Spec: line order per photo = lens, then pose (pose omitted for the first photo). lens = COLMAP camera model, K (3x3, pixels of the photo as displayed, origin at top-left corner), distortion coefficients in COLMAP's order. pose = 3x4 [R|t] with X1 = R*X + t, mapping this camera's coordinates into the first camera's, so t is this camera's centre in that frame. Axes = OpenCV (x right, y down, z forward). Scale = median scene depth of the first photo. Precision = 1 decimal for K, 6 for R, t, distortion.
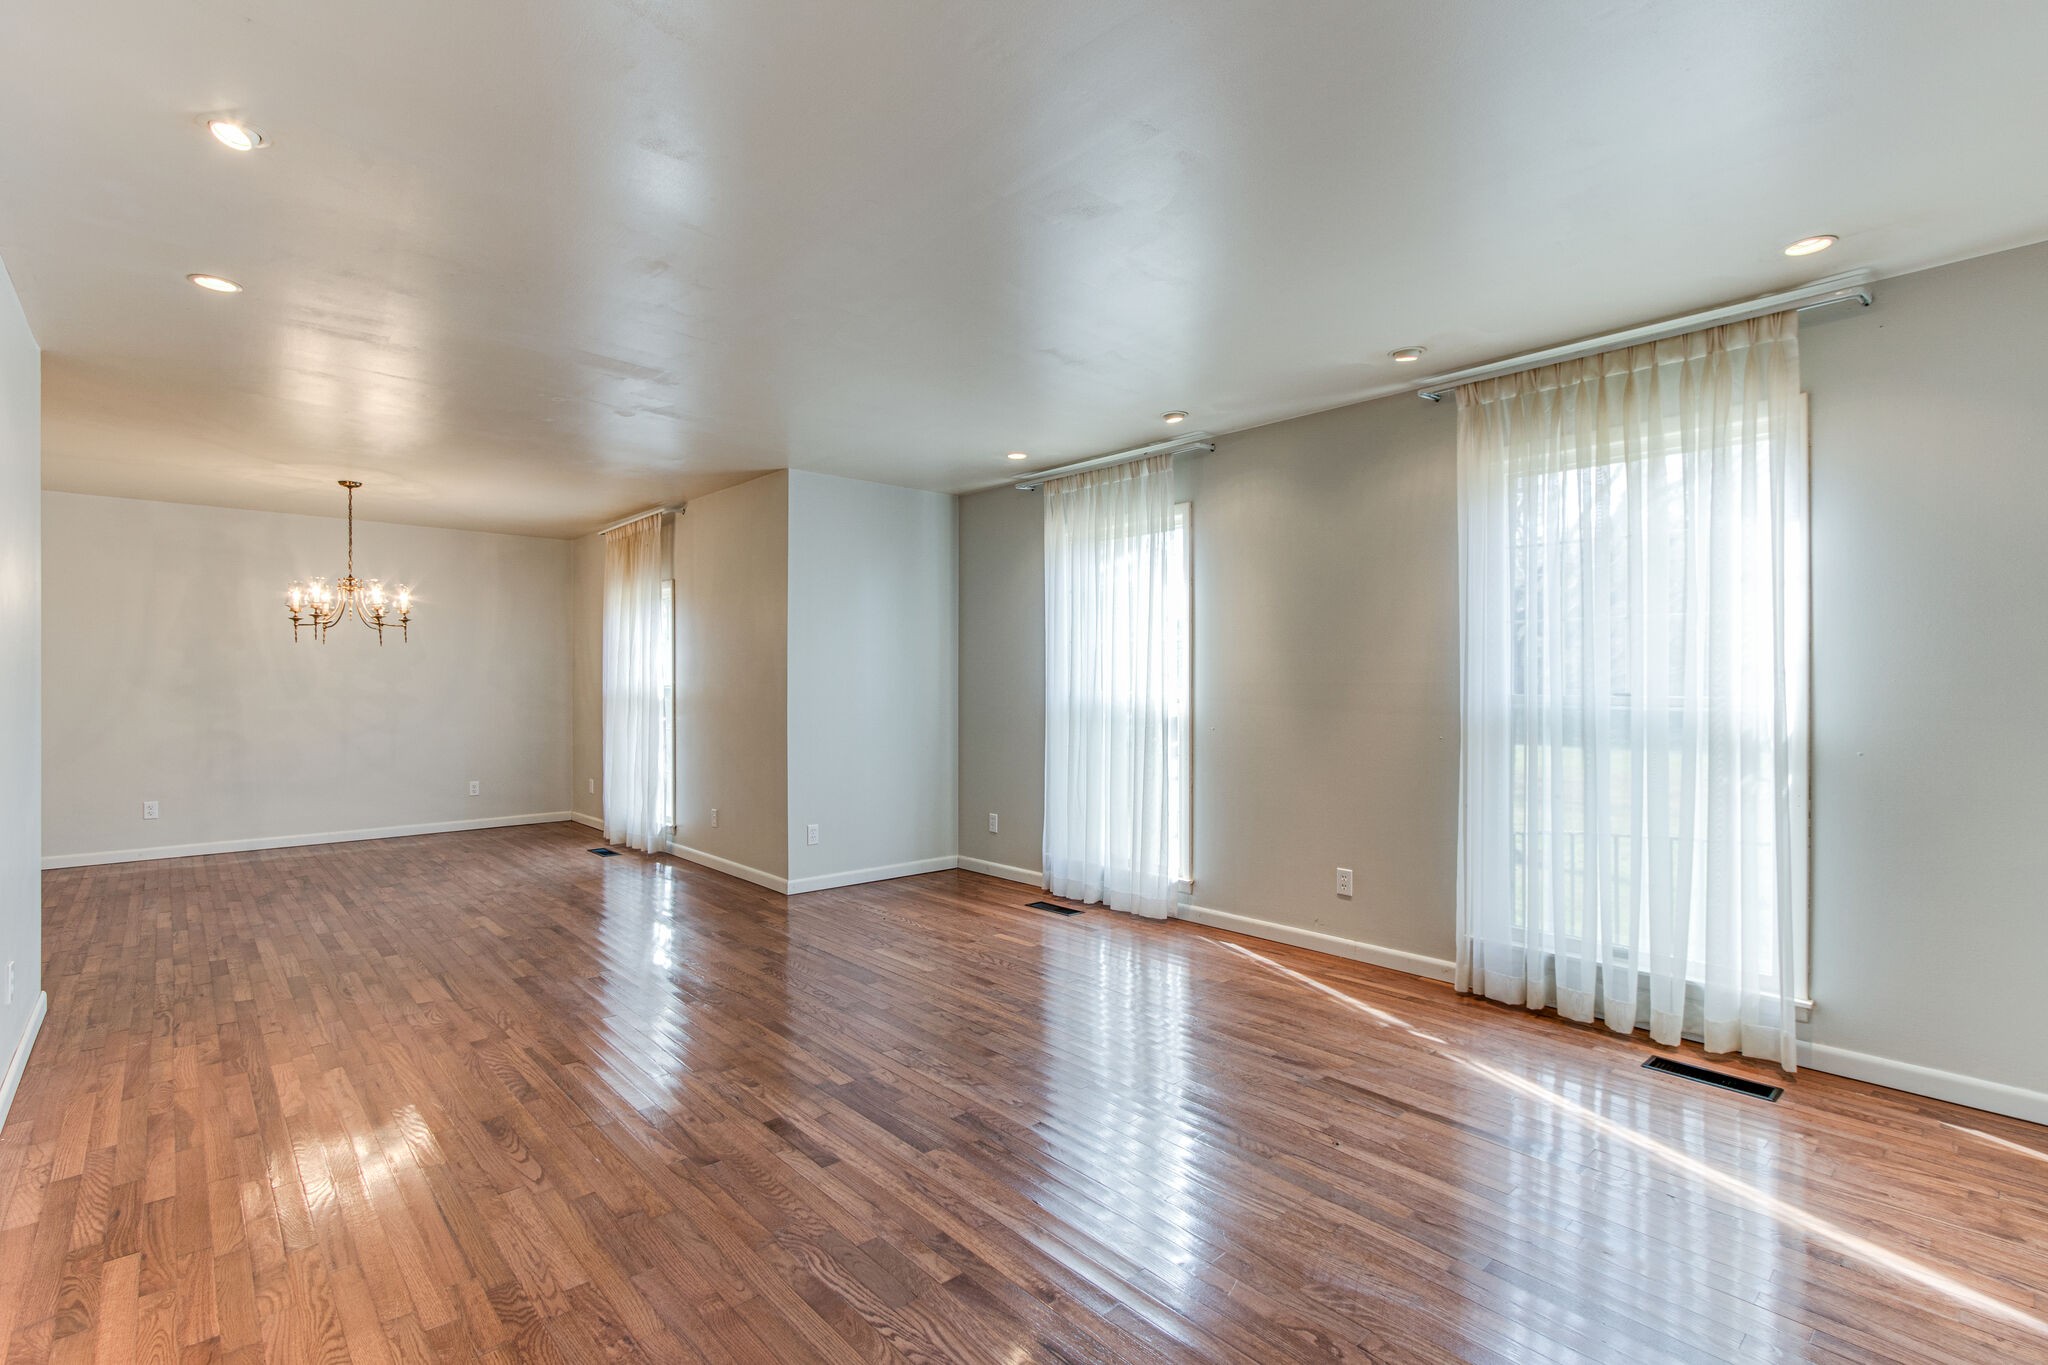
lens RADIAL K [[944.0, 0, 995.2], [0, 944.0, 686.4], [0, 0, 1]] dist [0.002417, -0.000964]
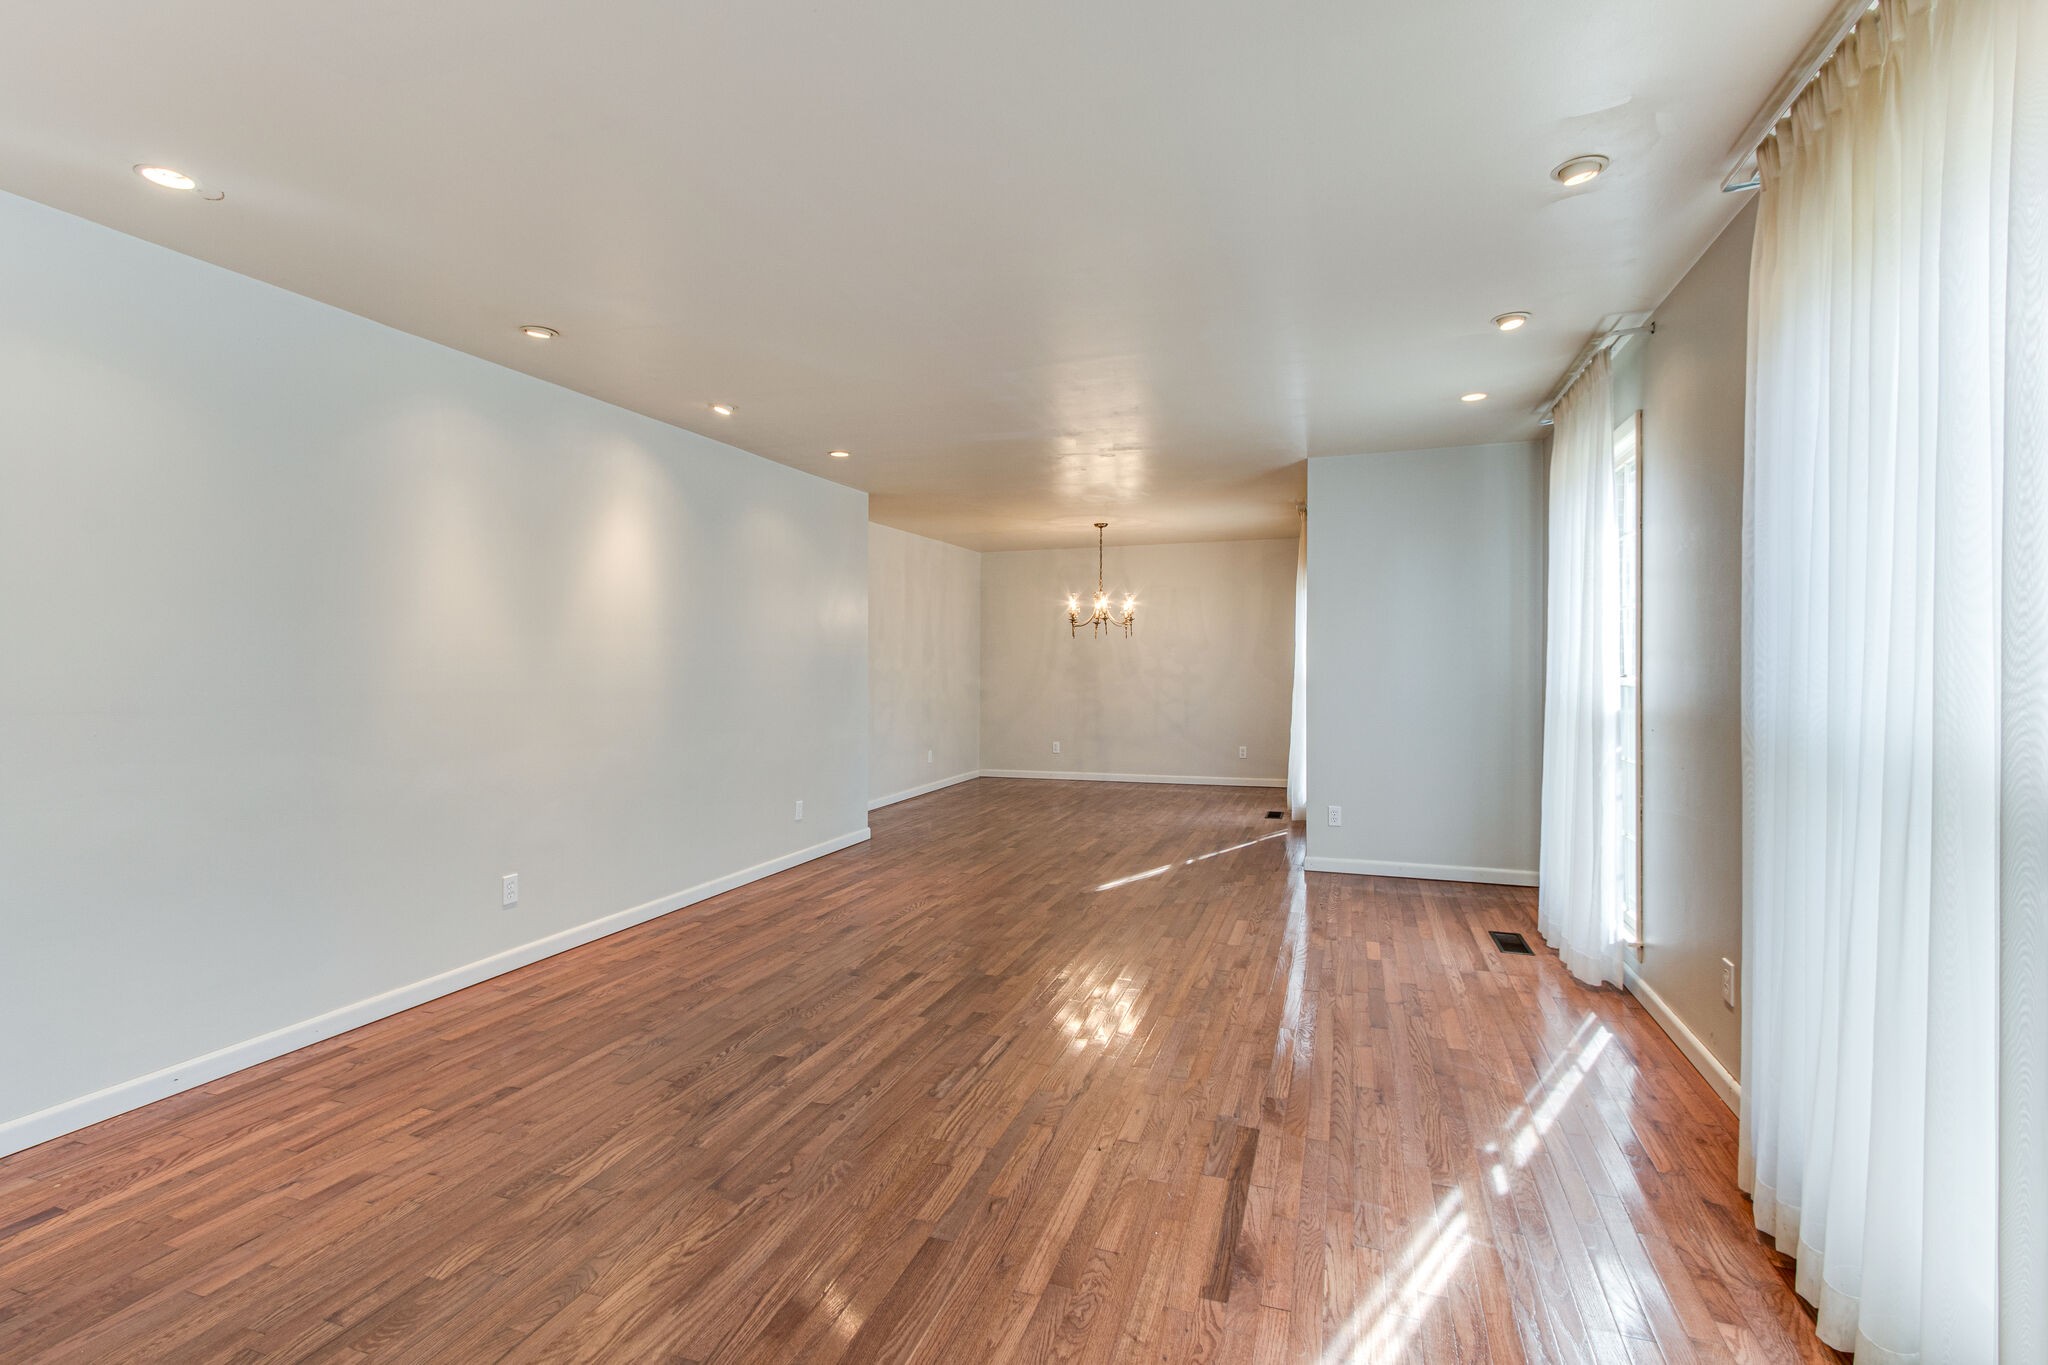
lens RADIAL K [[944.0, 0, 1014.0], [0, 944.0, 699.9], [0, 0, 1]] dist [0.002417, -0.000964]
pose [[0.476843, 0.028656, -0.878521, 0.717857], [0.004562, 0.999374, 0.035075, -0.006657], [0.878977, -0.020733, 0.476413, 0.292210]]
